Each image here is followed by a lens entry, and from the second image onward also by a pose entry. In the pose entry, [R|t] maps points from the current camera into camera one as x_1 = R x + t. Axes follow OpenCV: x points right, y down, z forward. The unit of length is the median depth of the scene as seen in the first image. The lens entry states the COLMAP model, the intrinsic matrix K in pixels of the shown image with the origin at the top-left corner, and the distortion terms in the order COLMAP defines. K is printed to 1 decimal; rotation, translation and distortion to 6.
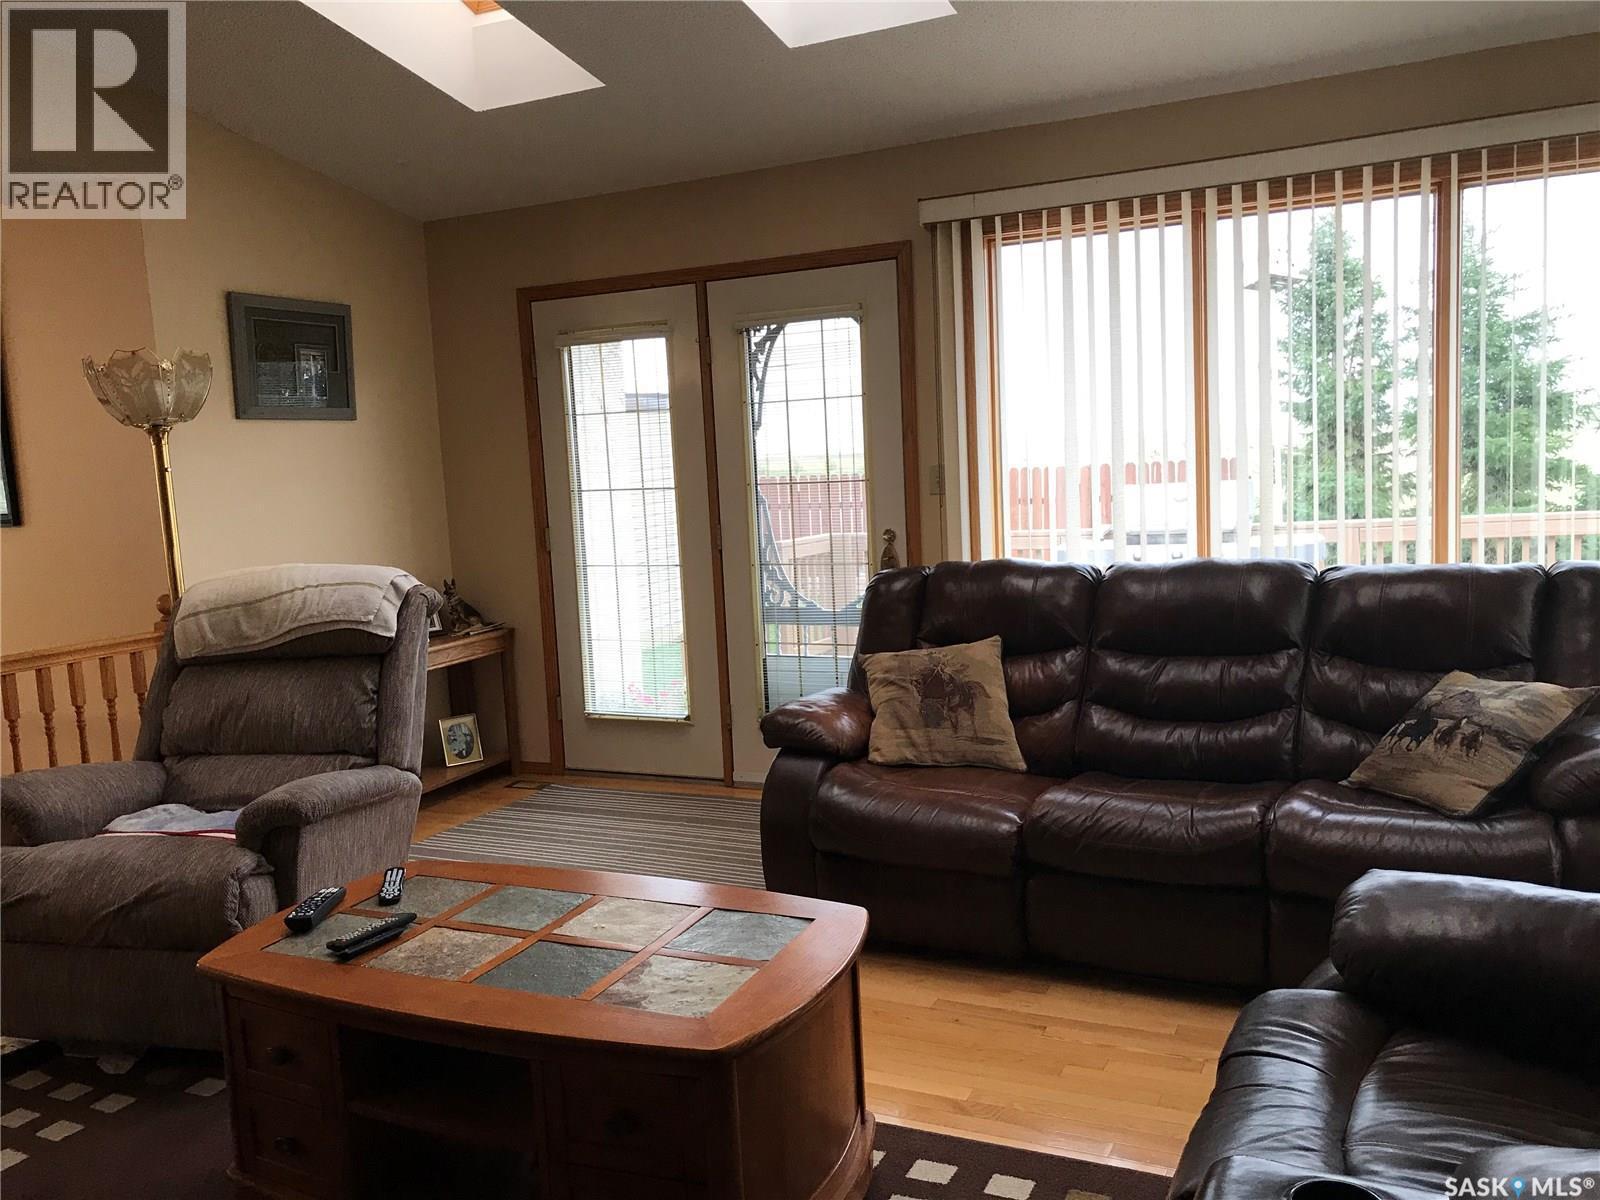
lens RADIAL K [[1358.1, 0, 802.3], [0, 1358.1, 617.1], [0, 0, 1]] dist [0.055763, -0.031813]
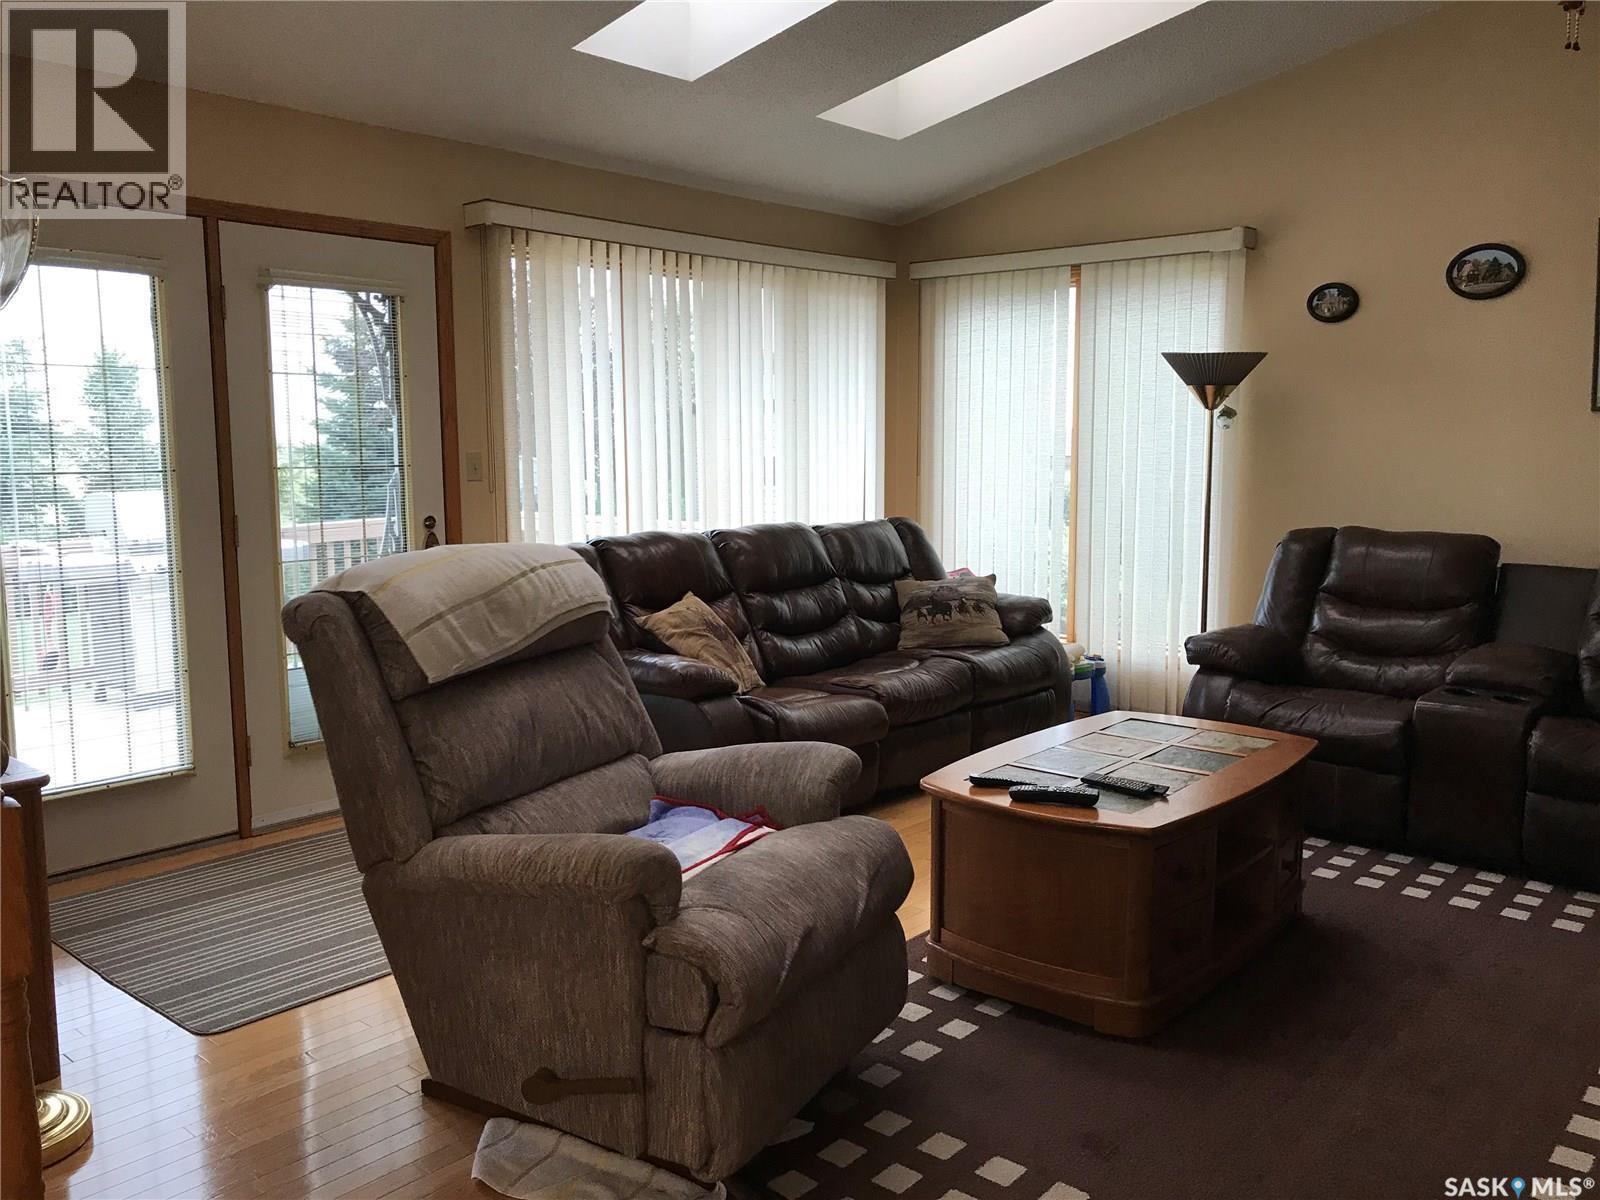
lens RADIAL K [[1358.1, 0, 805.8], [0, 1358.1, 584.4], [0, 0, 1]] dist [0.055763, -0.031813]
pose [[0.265788, -0.059925, 0.962167, -0.816894], [0.114654, 0.992947, 0.030170, -0.014122], [-0.957189, 0.102298, 0.270784, 0.475696]]
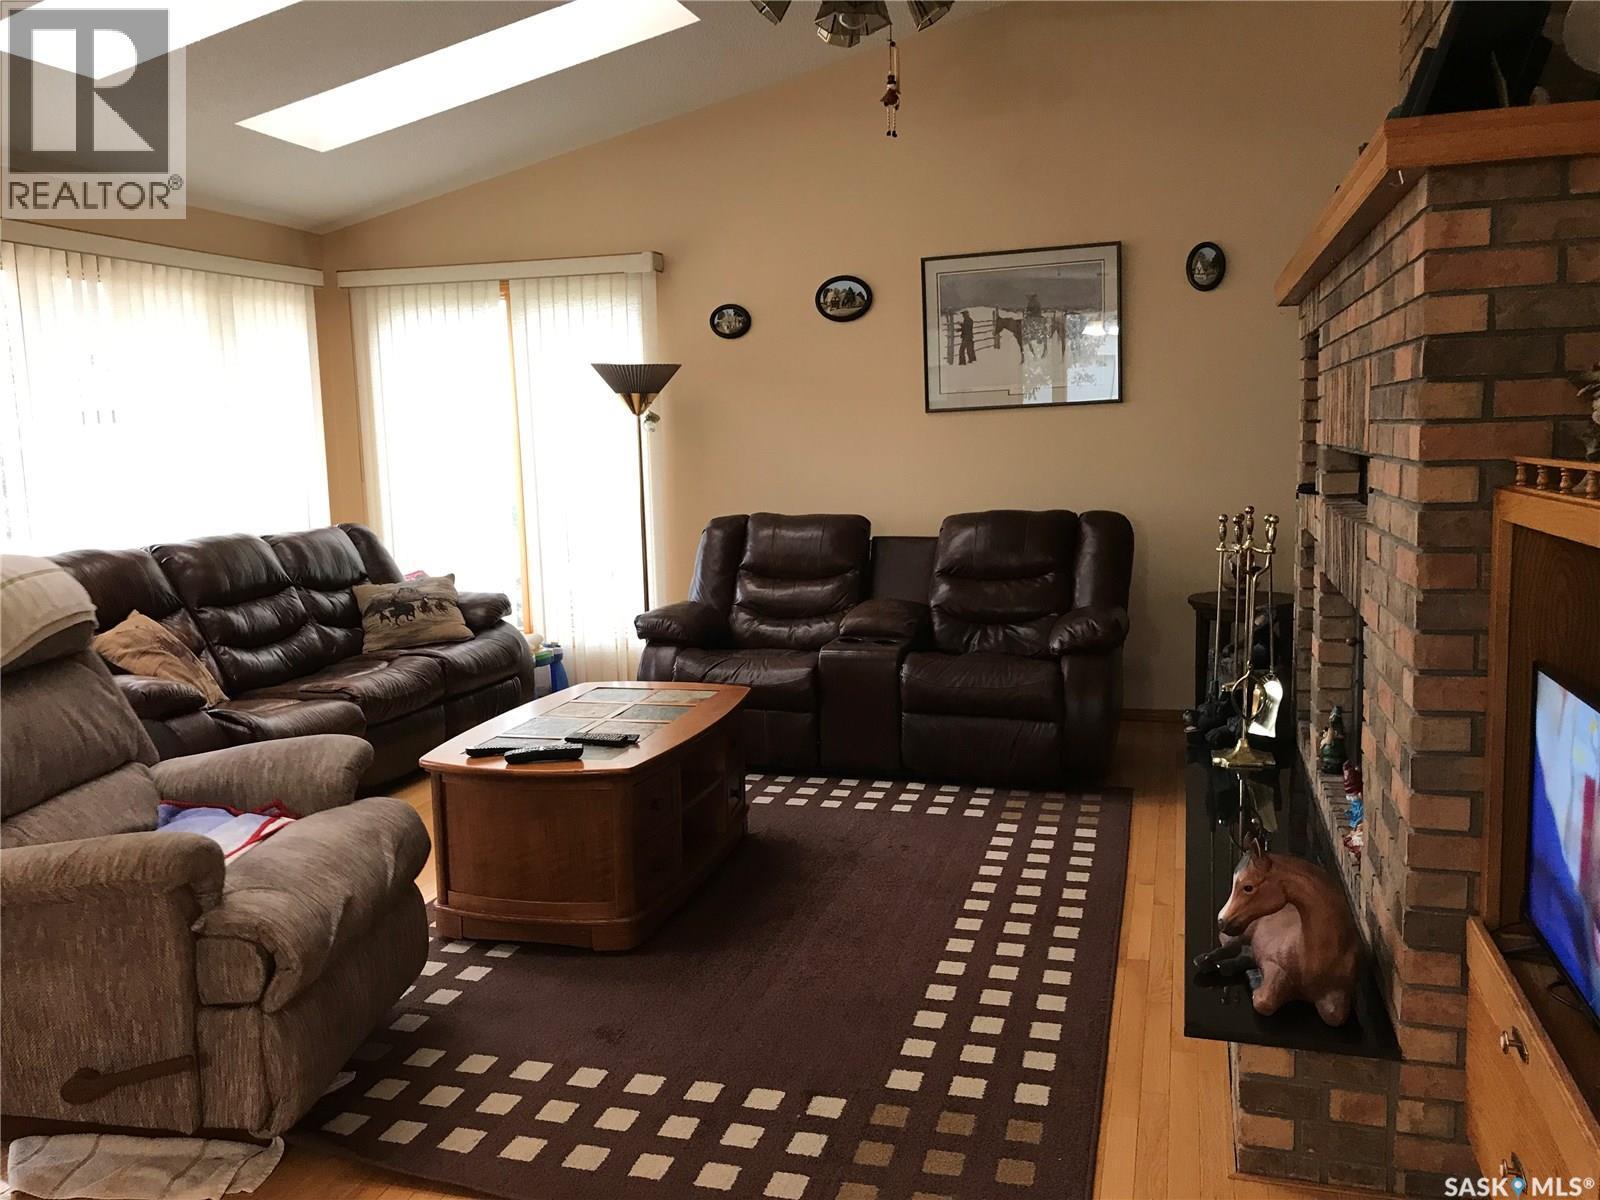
lens RADIAL K [[1323.9, 0, 807.3], [0, 1323.9, 614.5], [0, 0, 1]] dist [0.195042, 0.012064]
pose [[-0.151903, -0.087739, 0.984493, -0.910319], [0.165385, 0.979753, 0.112835, -0.017199], [-0.974461, 0.179960, -0.134317, 0.494579]]
